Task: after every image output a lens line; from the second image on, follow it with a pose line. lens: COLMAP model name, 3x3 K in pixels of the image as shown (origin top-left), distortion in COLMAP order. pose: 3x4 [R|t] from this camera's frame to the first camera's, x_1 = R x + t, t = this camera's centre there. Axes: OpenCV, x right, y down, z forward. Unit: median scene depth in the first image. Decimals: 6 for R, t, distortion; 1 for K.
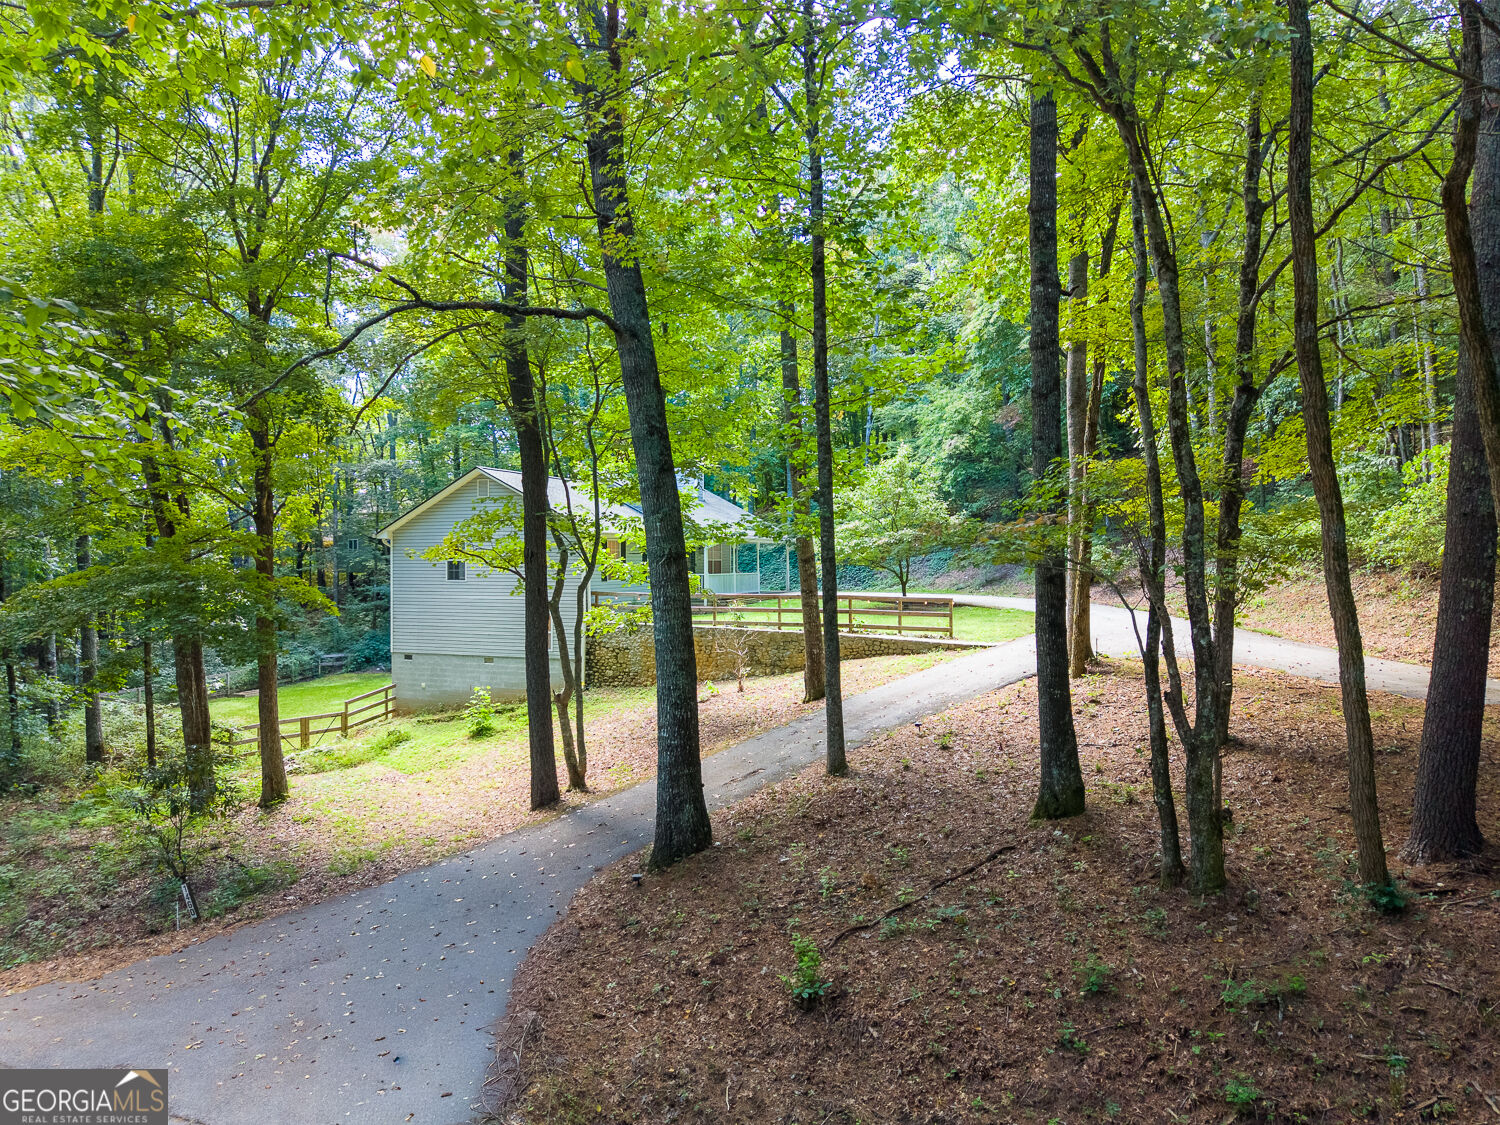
lens RADIAL K [[998.9, 0, 748.5], [0, 998.9, 568.5], [0, 0, 1]] dist [0.087960, -0.110724]
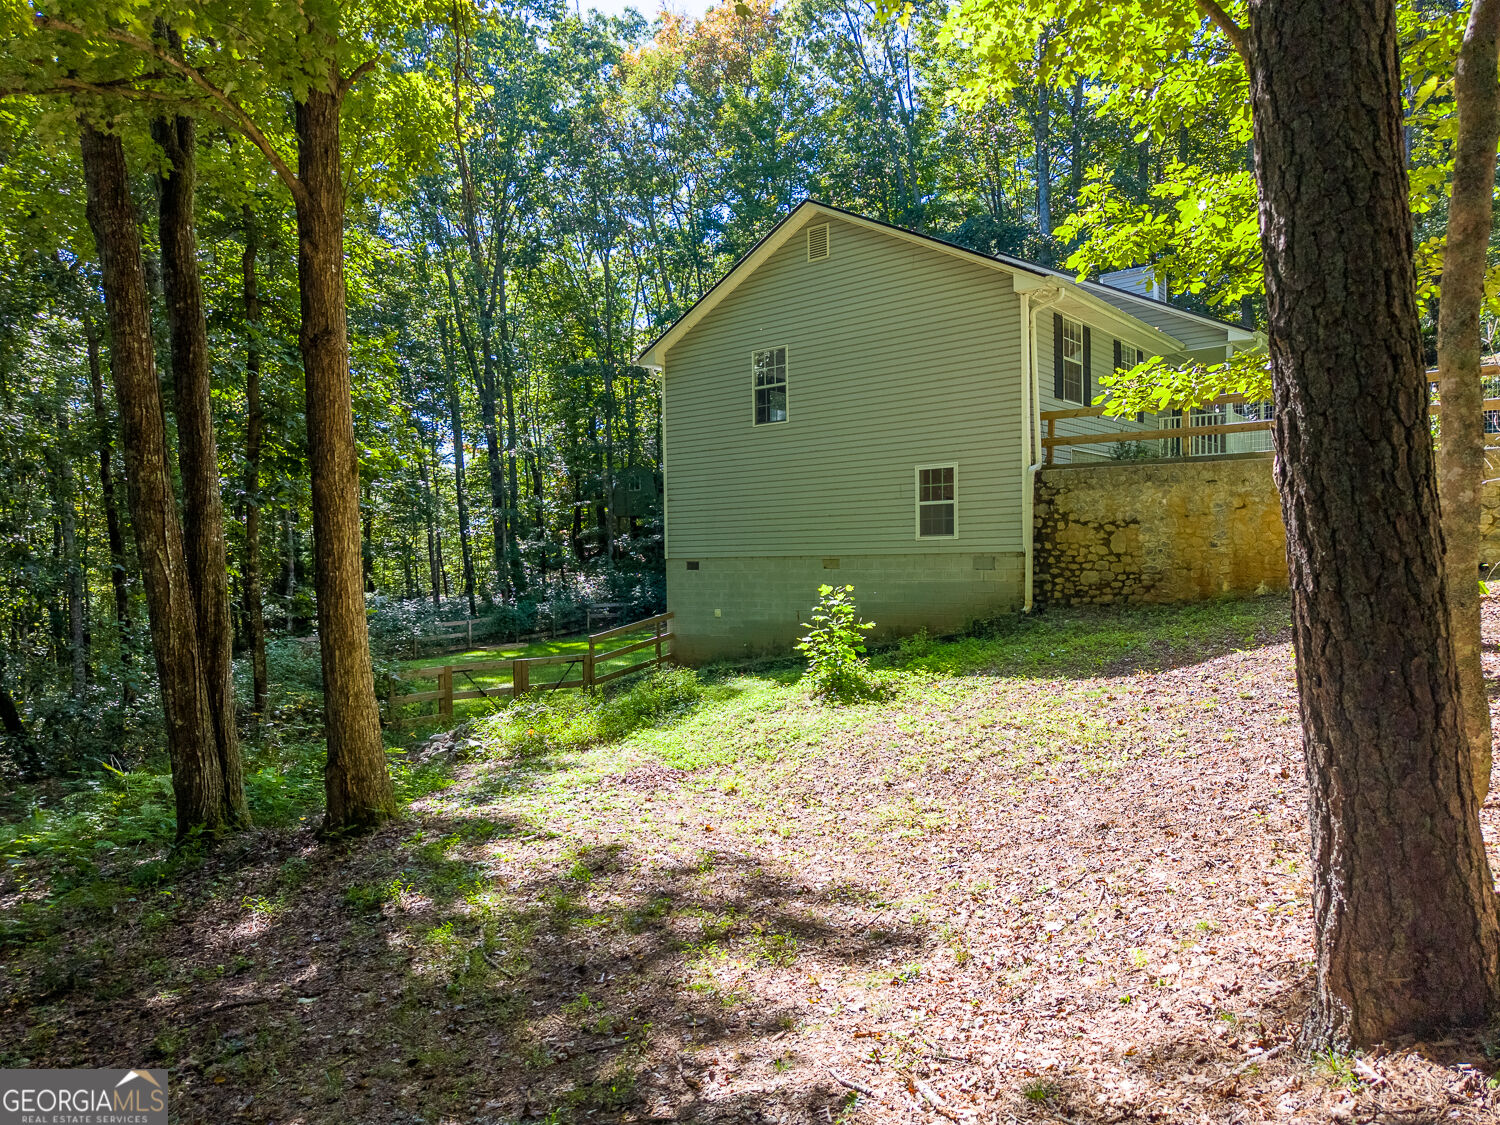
lens RADIAL K [[1004.0, 0, 746.7], [0, 1004.0, 566.2], [0, 0, 1]] dist [0.037563, -0.038238]
pose [[0.959197, -0.012869, -0.282447, -0.160300], [0.011910, 0.999916, -0.005113, 0.100521], [0.282489, 0.001540, 0.959269, 0.503327]]
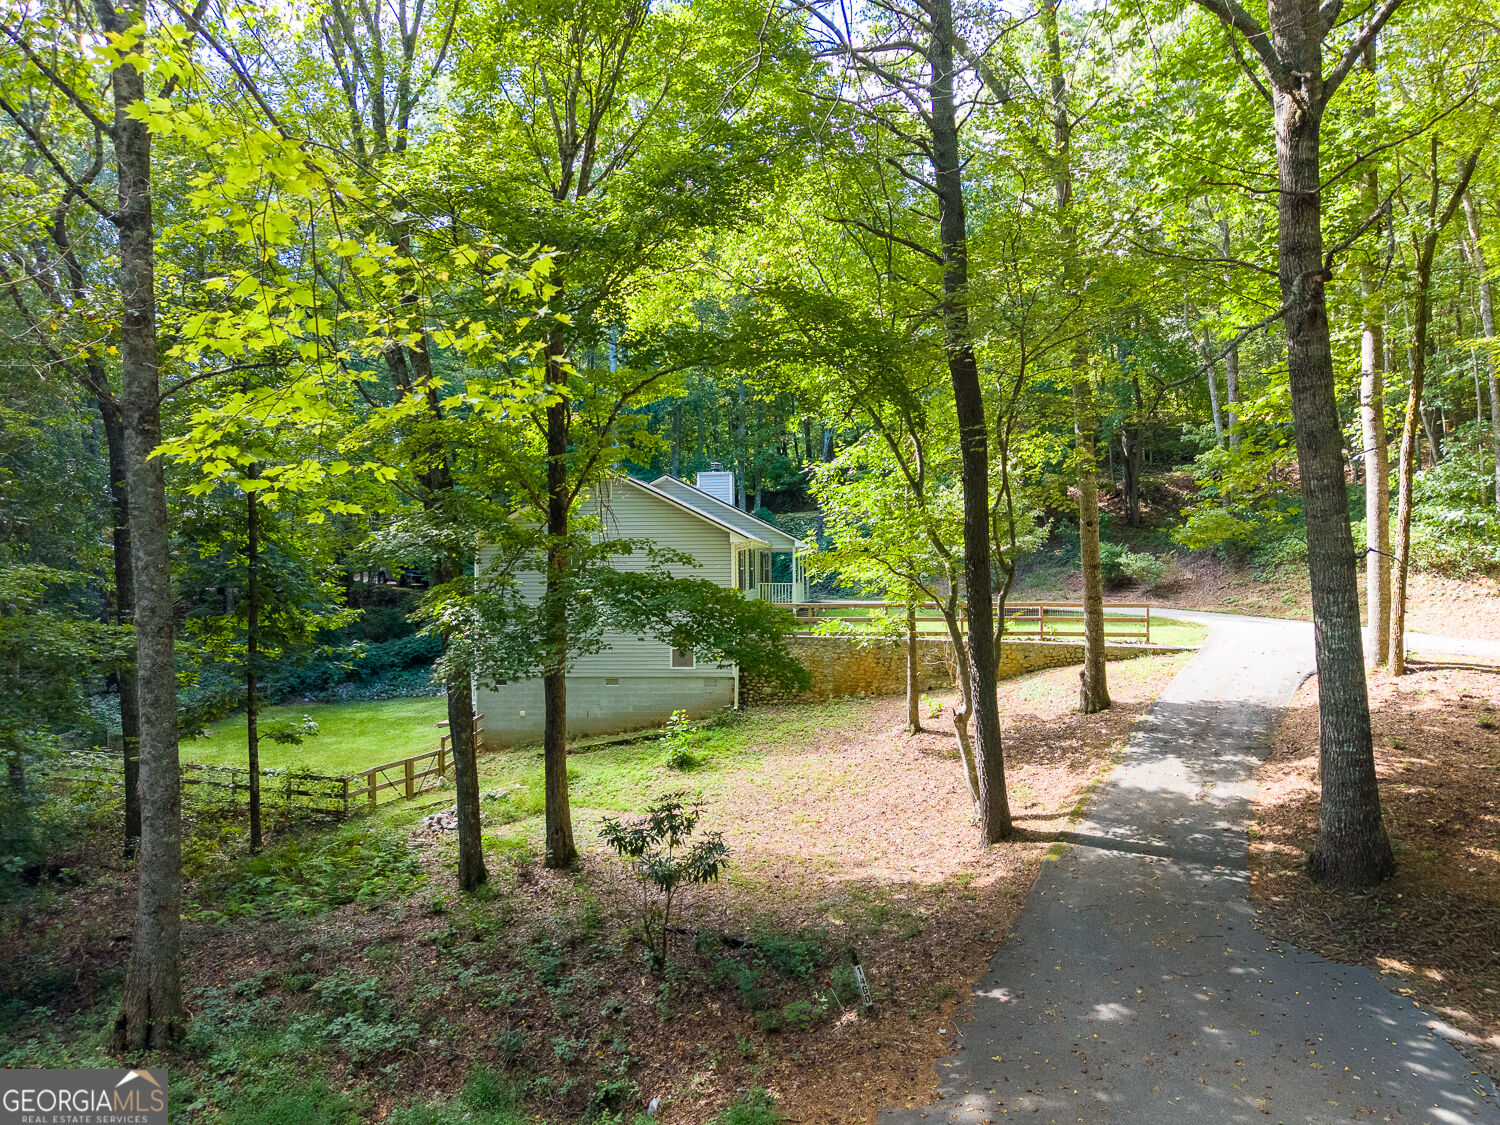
lens RADIAL K [[1004.0, 0, 746.7], [0, 1004.0, 566.2], [0, 0, 1]] dist [0.037563, -0.038238]
pose [[0.943681, -0.003238, 0.330842, -0.464497], [0.005237, 0.999973, -0.005150, -0.005960], [-0.330816, 0.006592, 0.943672, 0.127385]]
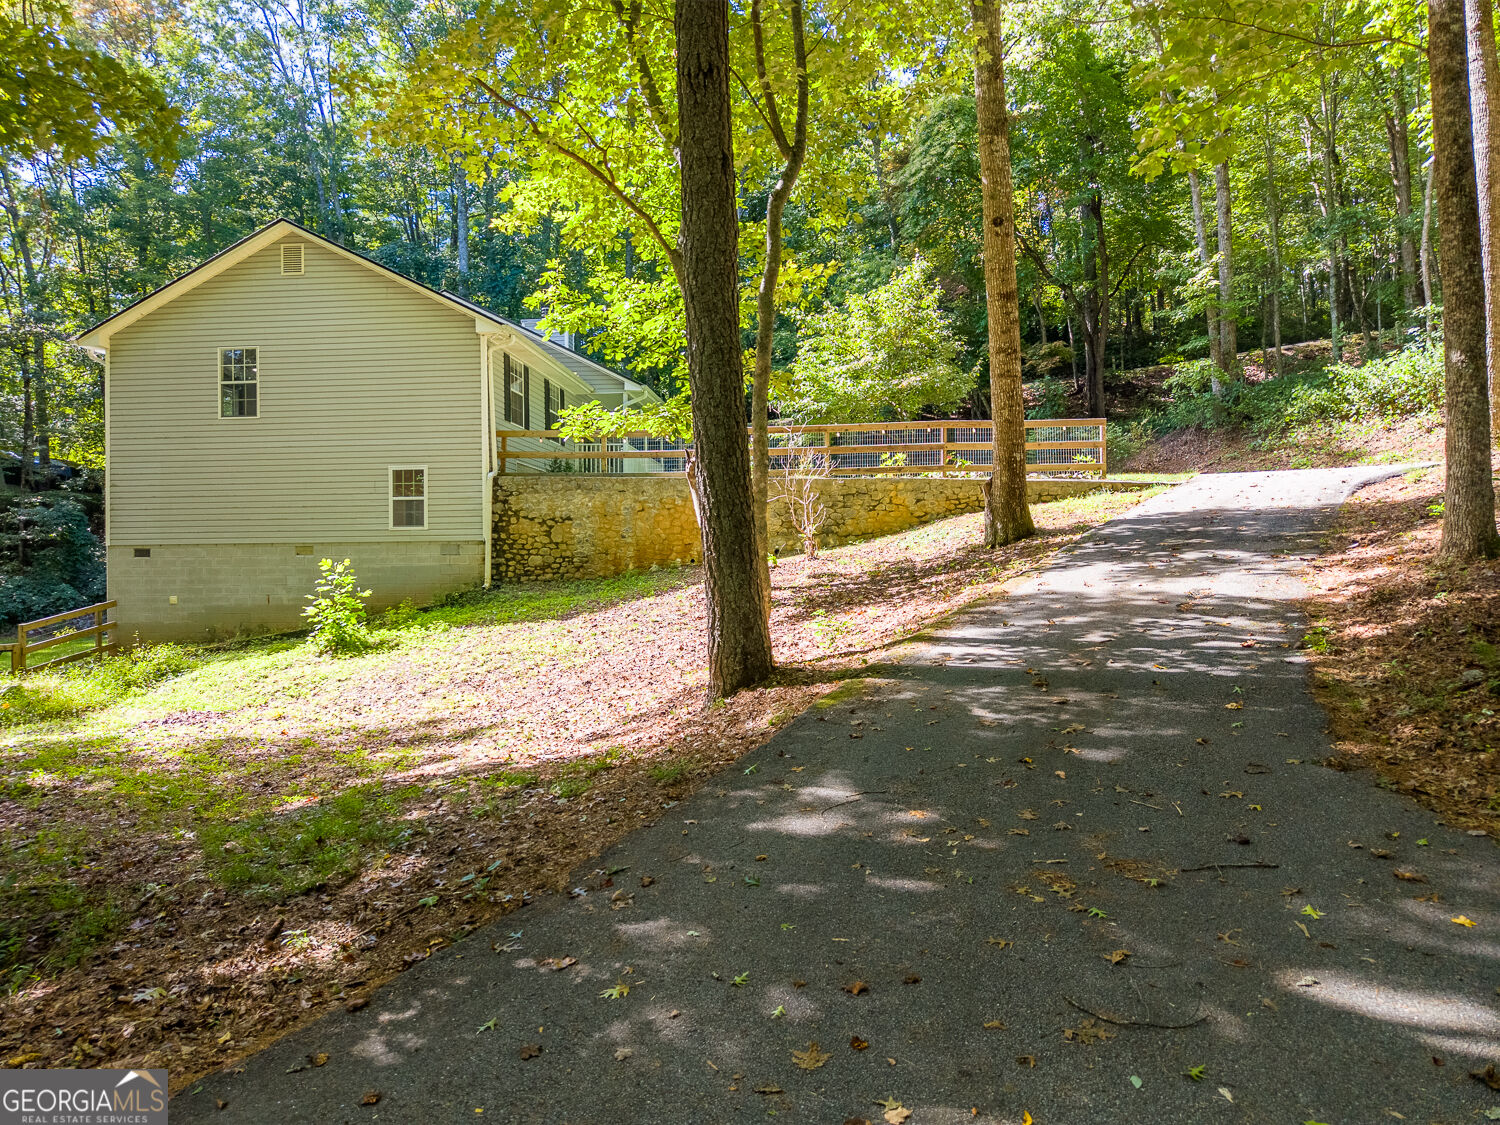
lens RADIAL K [[1004.0, 0, 746.7], [0, 1004.0, 566.2], [0, 0, 1]] dist [0.037563, -0.038238]
pose [[0.954263, -0.005543, 0.298918, -0.199282], [0.010891, 0.999809, -0.016228, 0.119705], [-0.298771, 0.018741, 0.954141, 0.379988]]
